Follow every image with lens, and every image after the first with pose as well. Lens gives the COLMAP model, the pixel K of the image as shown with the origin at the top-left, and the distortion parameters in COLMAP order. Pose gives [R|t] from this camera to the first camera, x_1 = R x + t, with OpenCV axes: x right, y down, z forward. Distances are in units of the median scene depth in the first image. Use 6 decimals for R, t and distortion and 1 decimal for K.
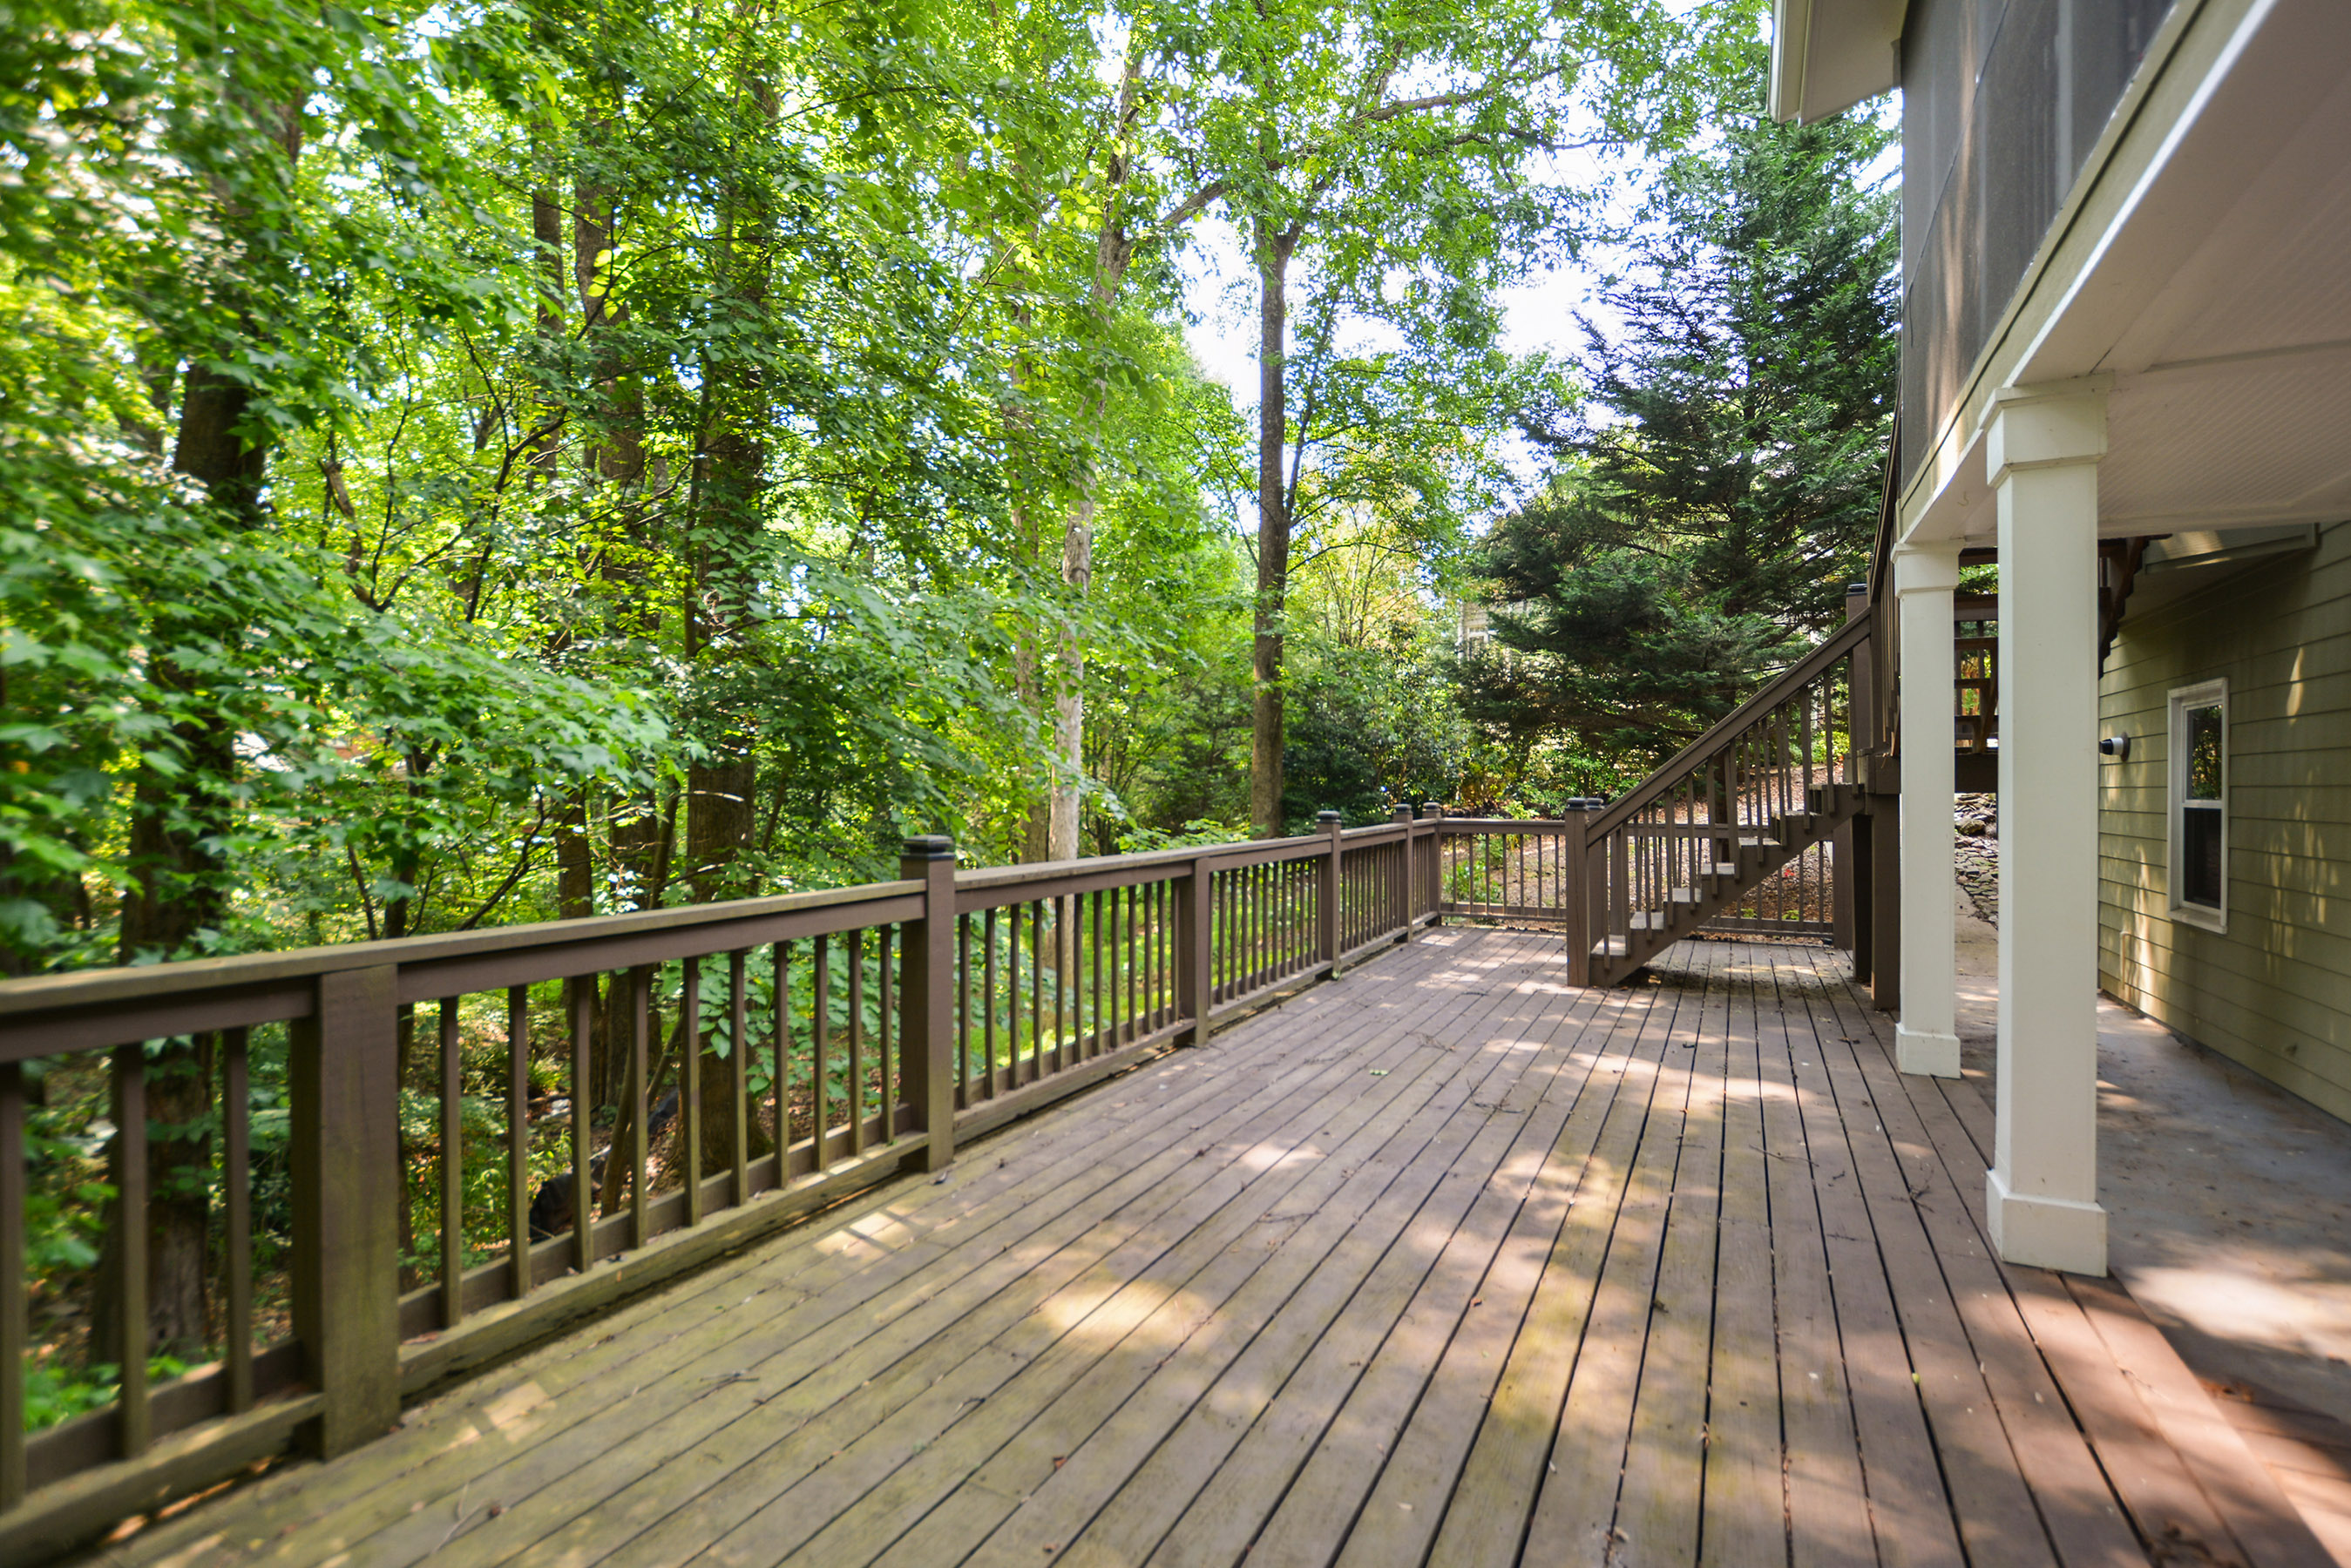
lens RADIAL K [[1046.2, 0, 1182.2], [0, 1046.2, 786.0], [0, 0, 1]] dist [-0.021038, 0.000301]
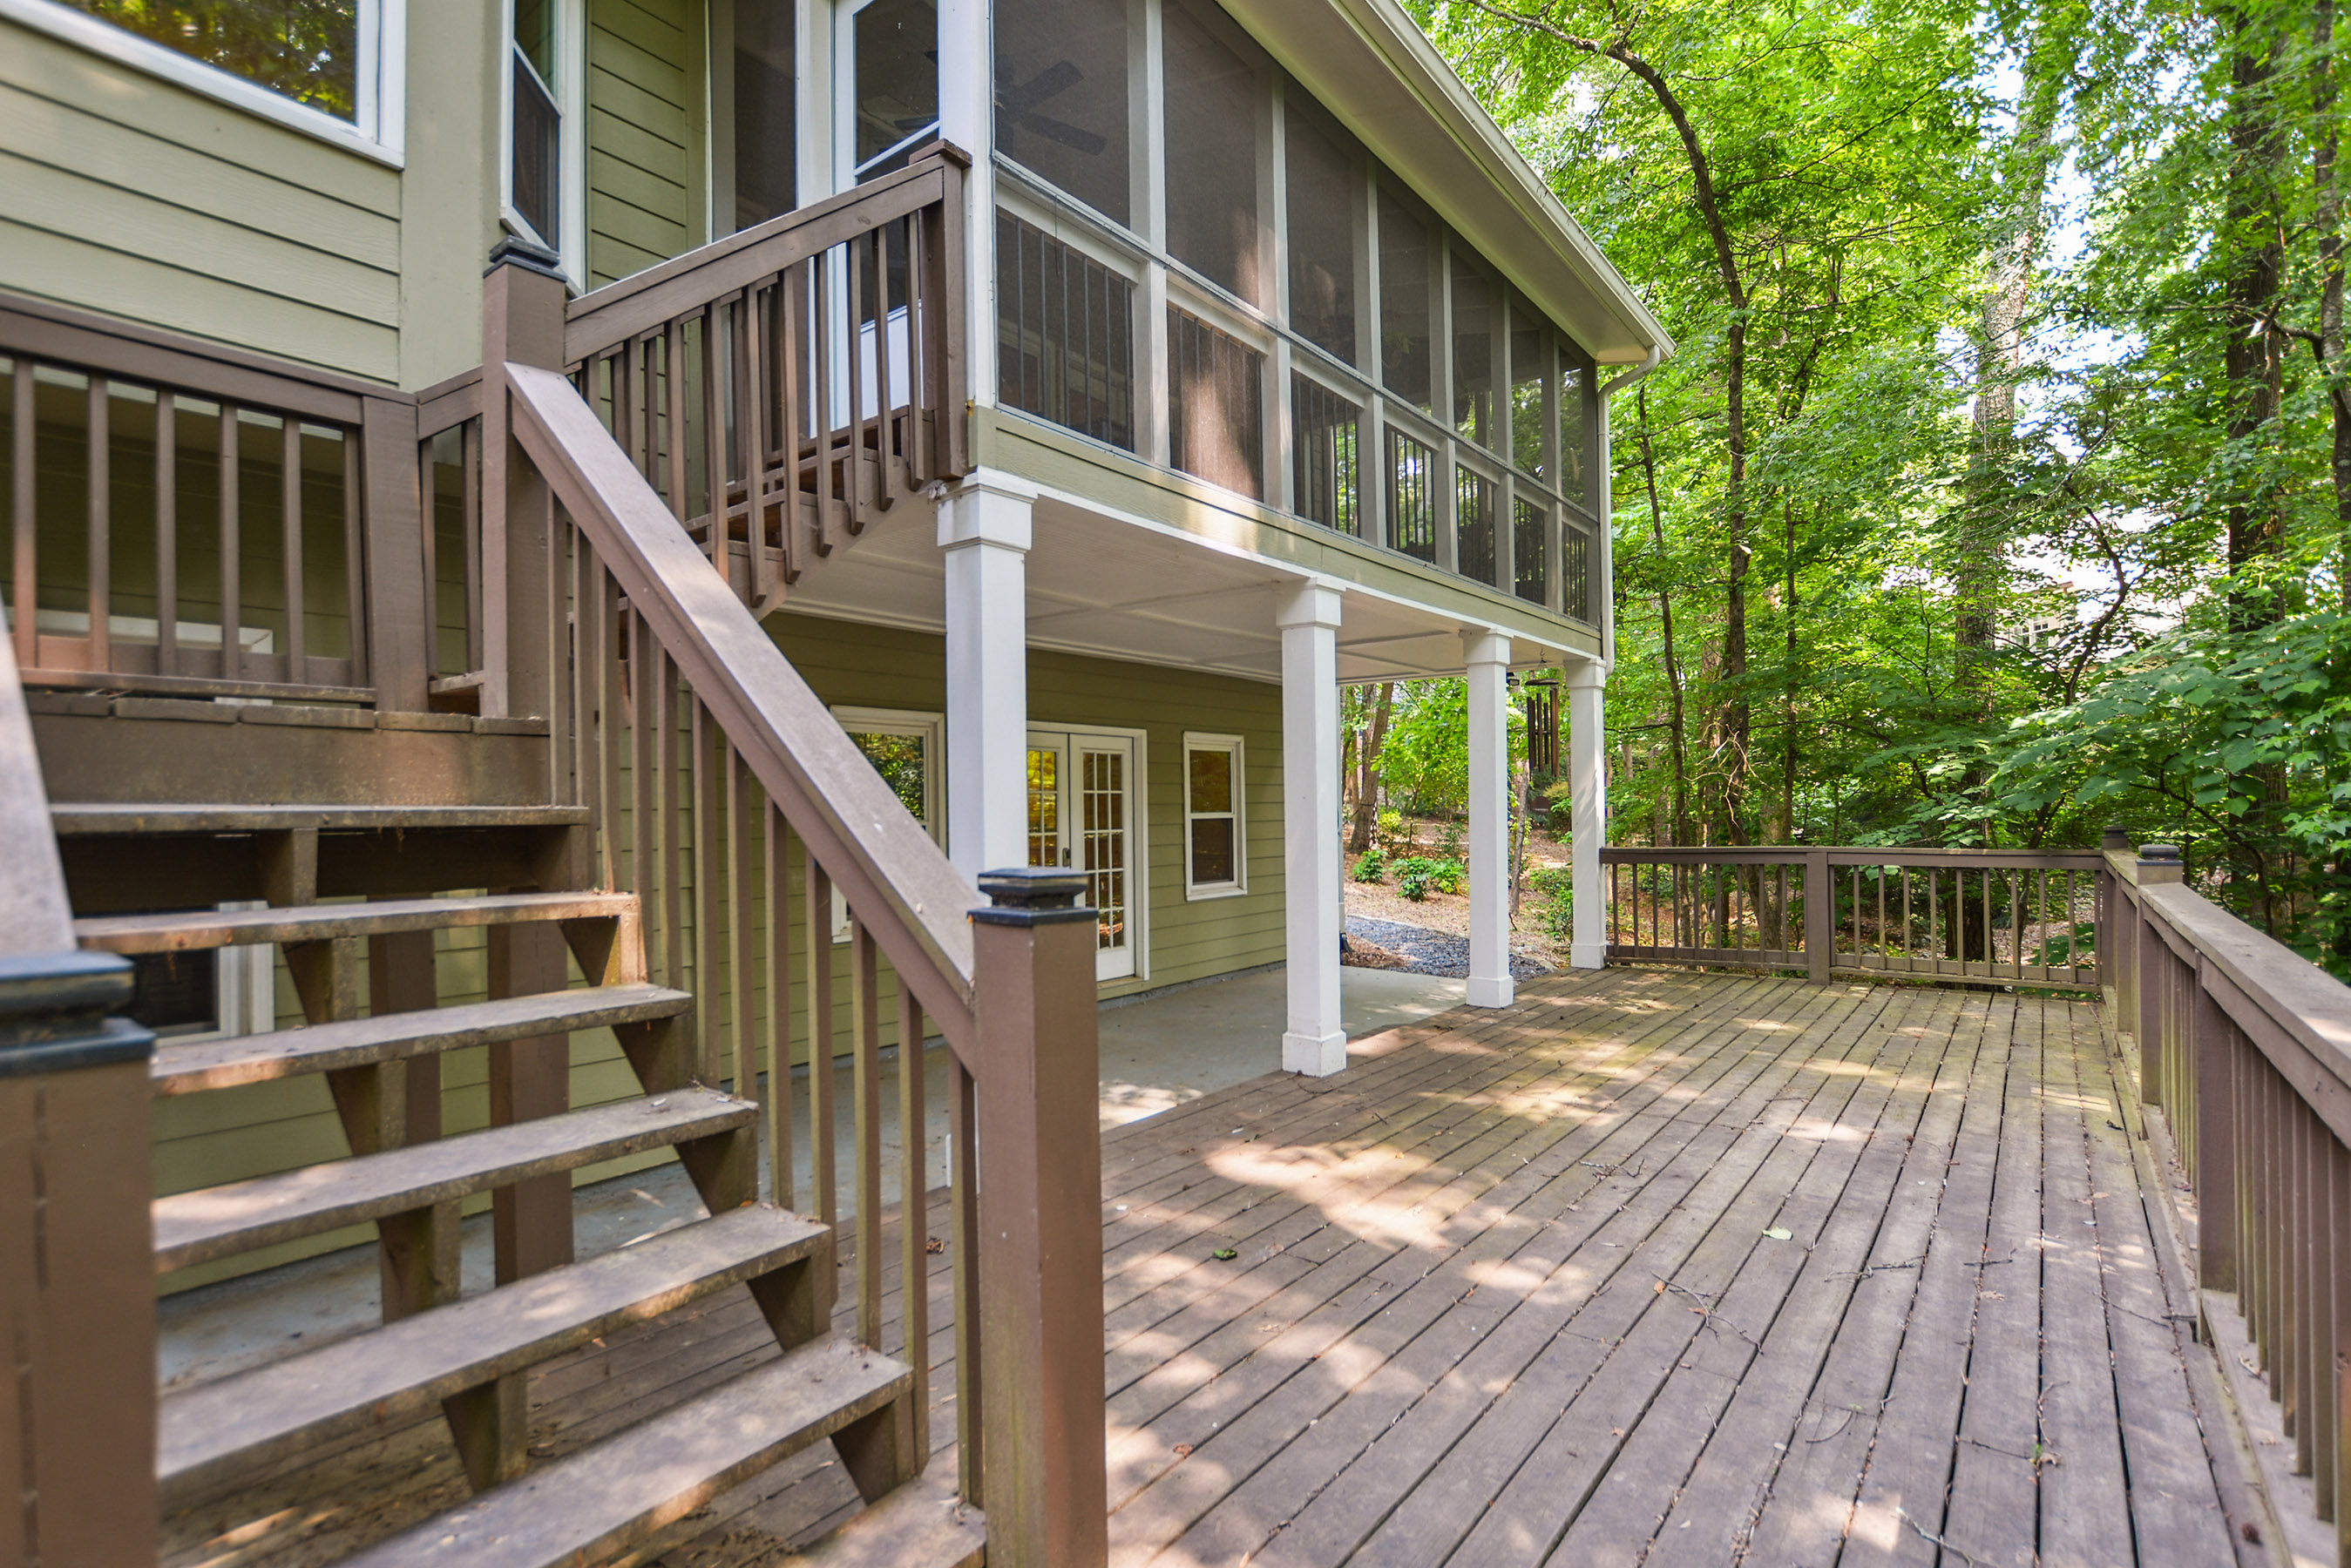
lens RADIAL K [[1182.5, 0, 1177.0], [0, 1182.5, 798.6], [0, 0, 1]] dist [-0.015822, -0.000585]
pose [[-0.988673, 0.013003, 0.149524, 0.547737], [0.012524, 0.999913, -0.004145, -0.002221], [-0.149564, -0.002225, -0.988749, 2.182152]]
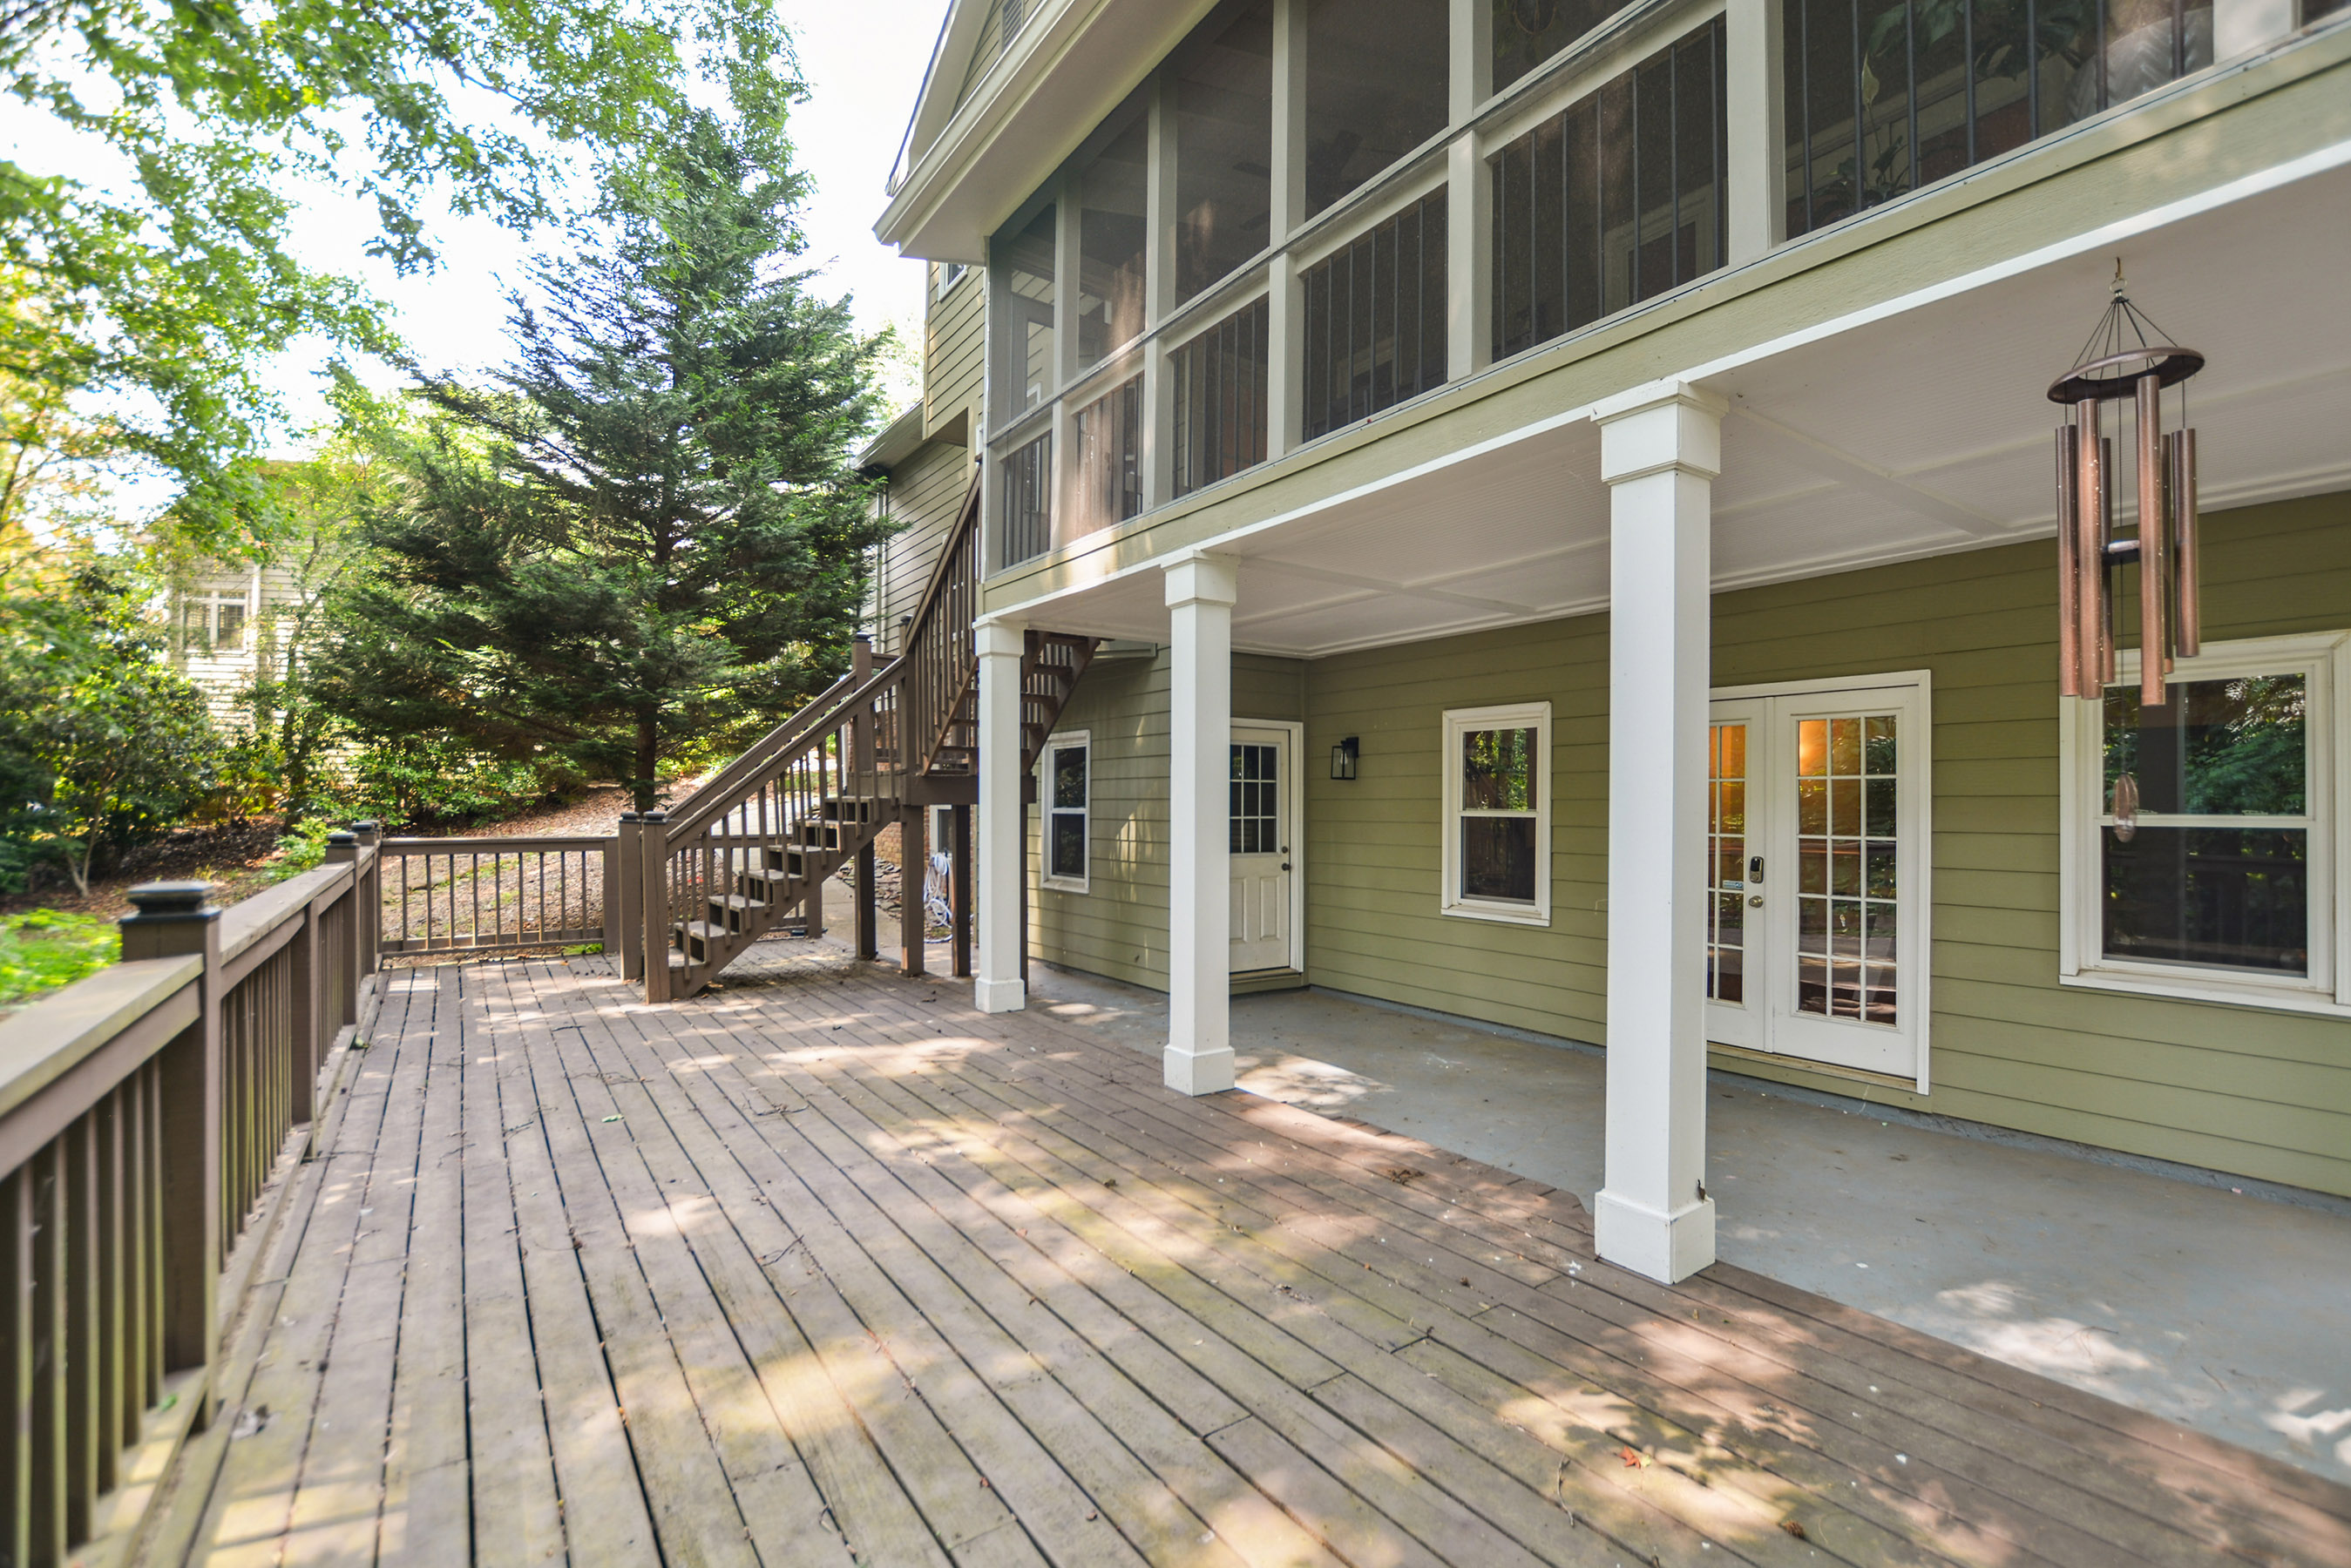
lens RADIAL K [[1046.2, 0, 1182.2], [0, 1046.2, 786.0], [0, 0, 1]] dist [-0.021038, 0.000301]
pose [[0.455455, 0.012563, 0.890170, -0.465426], [-0.000736, 0.999905, -0.013735, 0.002874], [-0.890259, 0.005600, 0.455421, 0.196401]]
